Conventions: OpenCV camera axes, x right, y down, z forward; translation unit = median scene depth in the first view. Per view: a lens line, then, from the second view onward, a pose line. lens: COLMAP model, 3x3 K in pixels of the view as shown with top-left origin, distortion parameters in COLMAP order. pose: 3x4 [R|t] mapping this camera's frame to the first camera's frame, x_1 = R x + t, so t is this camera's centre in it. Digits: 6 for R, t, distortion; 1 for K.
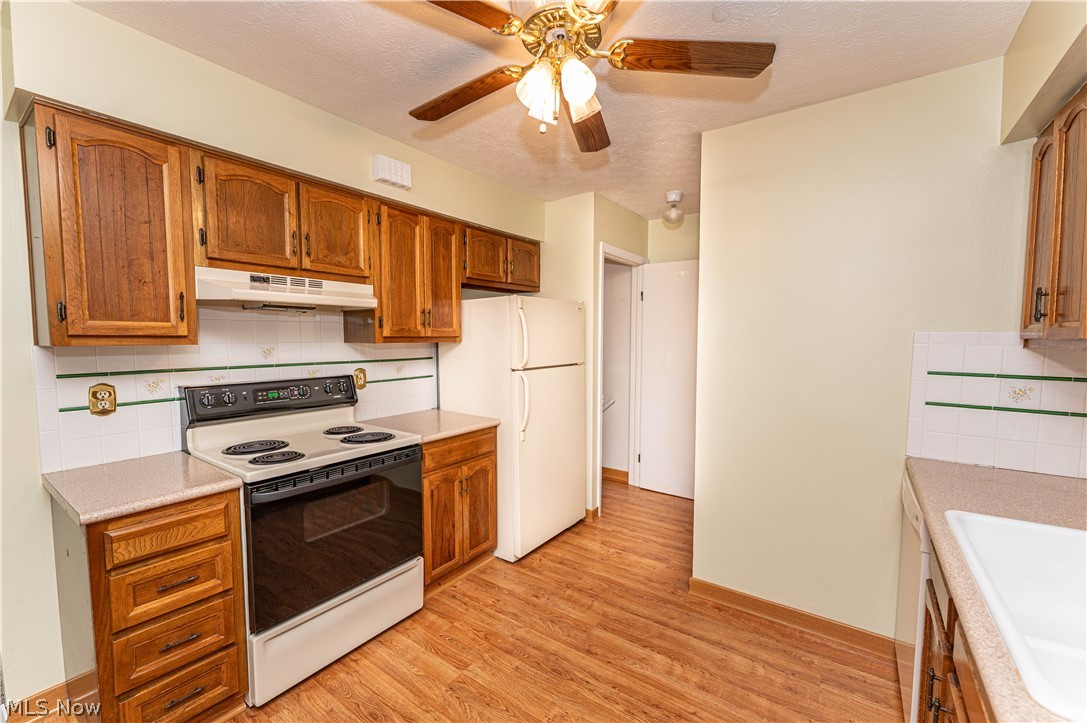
lens RADIAL K [[431.9, 0, 561.5], [0, 431.9, 377.8], [0, 0, 1]] dist [-0.005157, 0.000405]
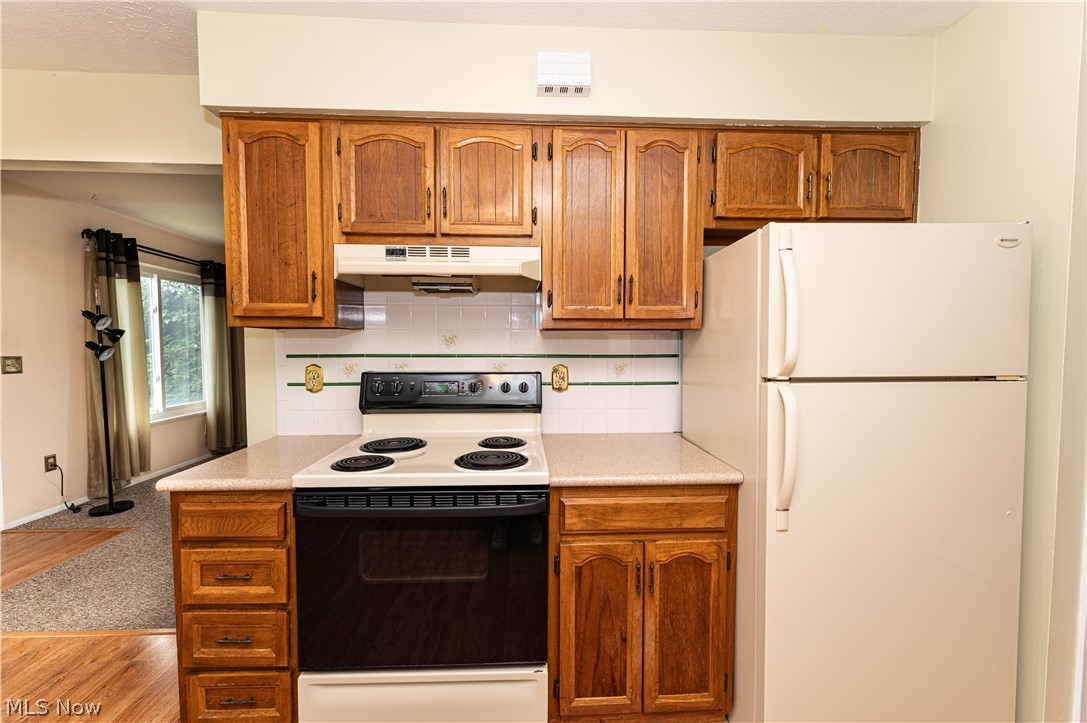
lens RADIAL K [[431.9, 0, 541.8], [0, 431.9, 368.7], [0, 0, 1]] dist [-0.005157, 0.000405]
pose [[0.600220, 0.042884, -0.798684, 0.159223], [-0.074428, 0.997224, -0.002388, -0.013181], [0.796364, 0.060878, 0.601746, 0.648769]]
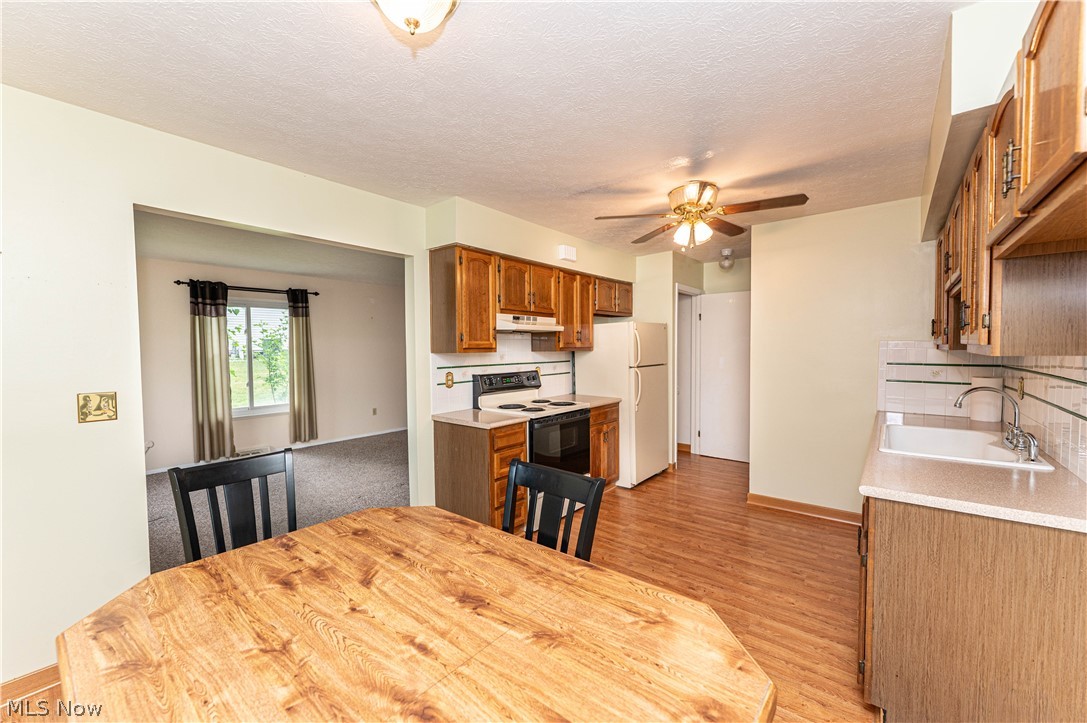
lens RADIAL K [[431.9, 0, 544.9], [0, 431.9, 370.9], [0, 0, 1]] dist [-0.005157, 0.000405]
pose [[0.996515, -0.007275, -0.083099, -0.370451], [0.004099, 0.999257, -0.038321, 0.071419], [0.083316, 0.037847, 0.995804, -0.795592]]
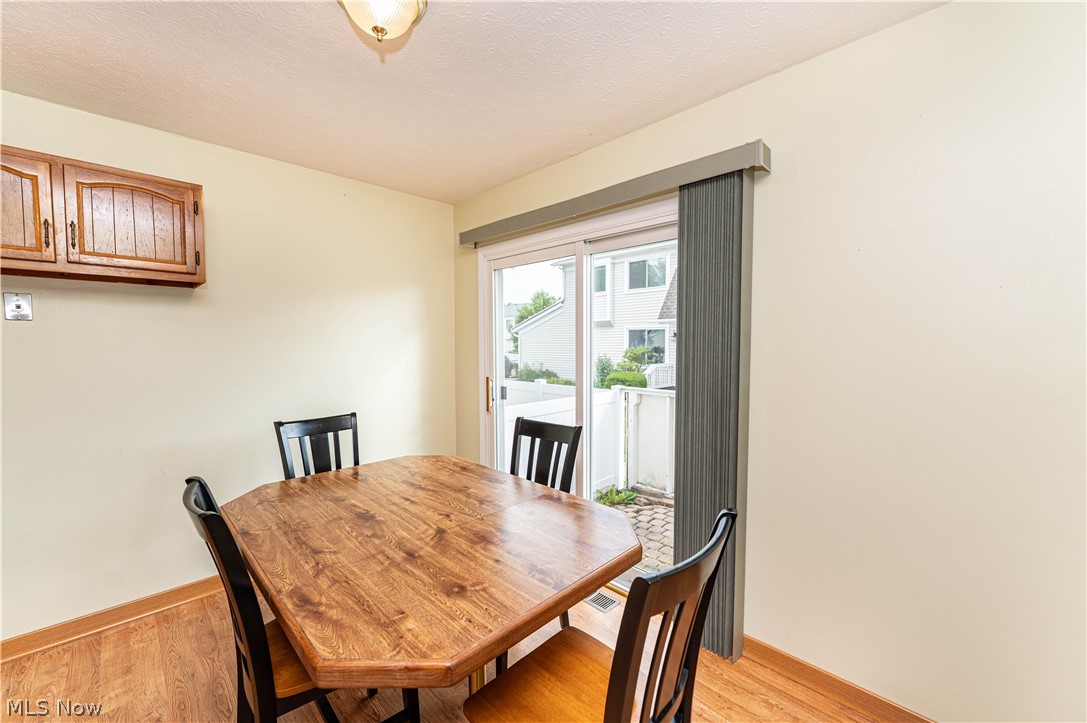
lens RADIAL K [[431.9, 0, 549.5], [0, 431.9, 361.5], [0, 0, 1]] dist [-0.005157, 0.000405]
pose [[-0.983735, -0.009811, 0.179357, -0.967444], [0.015257, 0.990335, 0.137854, -0.029816], [-0.178976, 0.138349, -0.974078, 0.405780]]
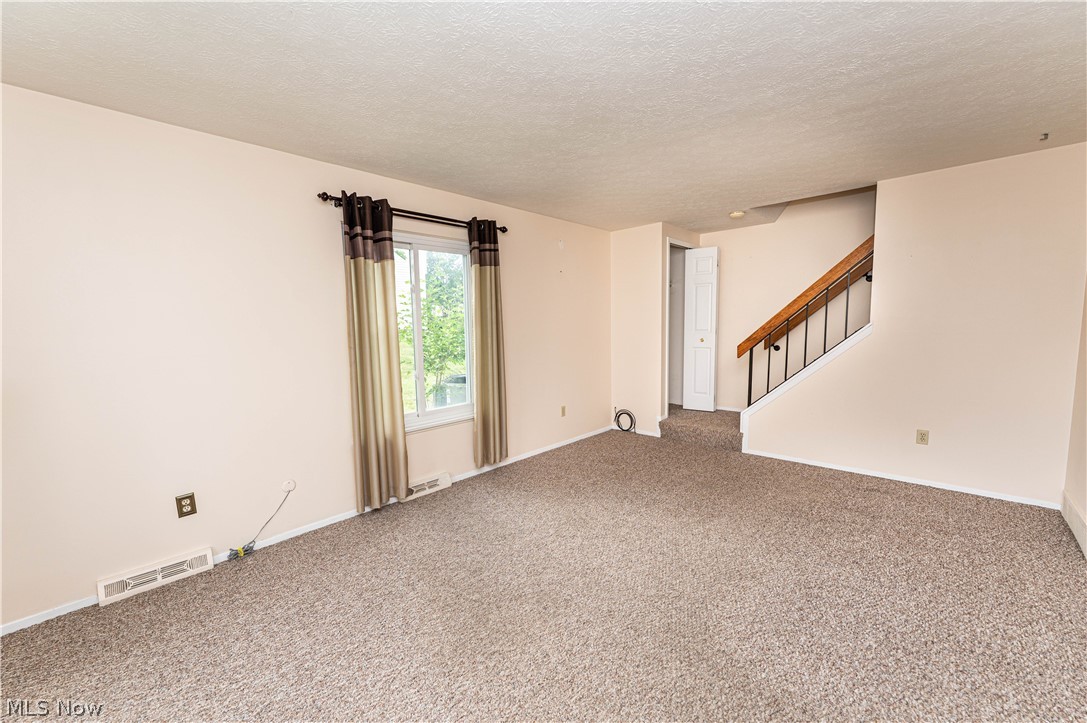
lens RADIAL K [[431.9, 0, 543.7], [0, 431.9, 363.9], [0, 0, 1]] dist [-0.005157, 0.000405]
pose [[0.988007, -0.009266, -0.154134, -1.725038], [0.009488, 0.999955, 0.000704, 0.002290], [0.154120, -0.002158, 0.988050, 0.183270]]
